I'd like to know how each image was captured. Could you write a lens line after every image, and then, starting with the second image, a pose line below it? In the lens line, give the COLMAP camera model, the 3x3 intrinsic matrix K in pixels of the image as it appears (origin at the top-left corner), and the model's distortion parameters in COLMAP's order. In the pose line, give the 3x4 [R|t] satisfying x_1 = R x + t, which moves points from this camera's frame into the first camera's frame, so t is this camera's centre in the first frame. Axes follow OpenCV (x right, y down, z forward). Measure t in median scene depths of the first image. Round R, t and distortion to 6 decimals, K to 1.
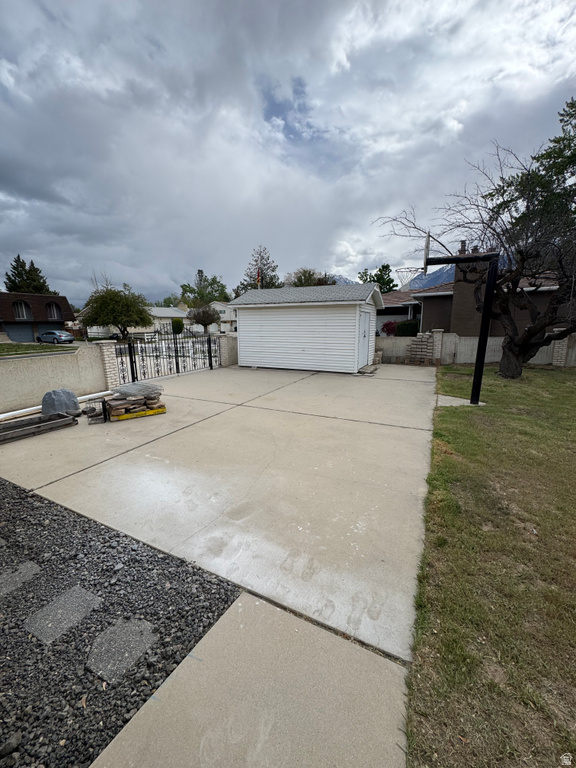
lens RADIAL K [[307.0, 0, 288.0], [0, 307.0, 384.0], [0, 0, 1]] dist [-0.002510, -0.000751]
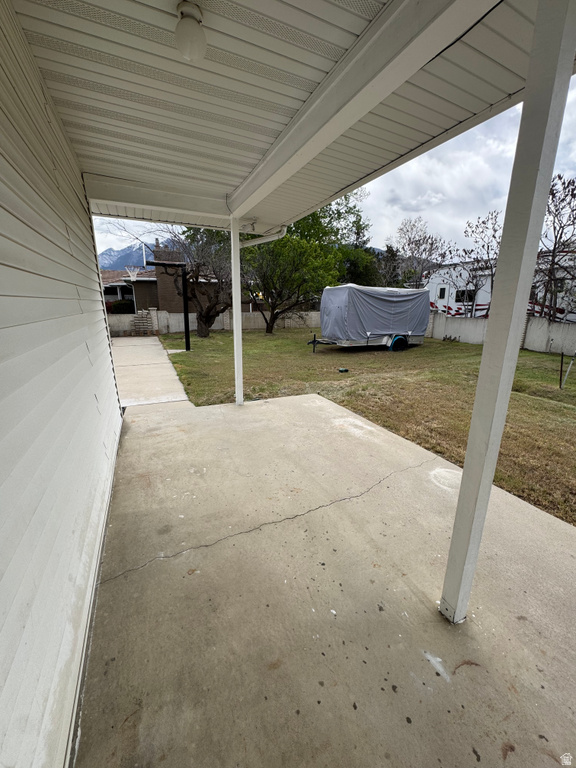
lens RADIAL K [[307.0, 0, 288.0], [0, 307.0, 384.0], [0, 0, 1]] dist [-0.002510, -0.000751]
pose [[0.629776, -0.185083, 0.754404, -0.258240], [0.138686, 0.982385, 0.125240, 0.076443], [-0.764296, 0.025752, 0.644352, -0.367859]]
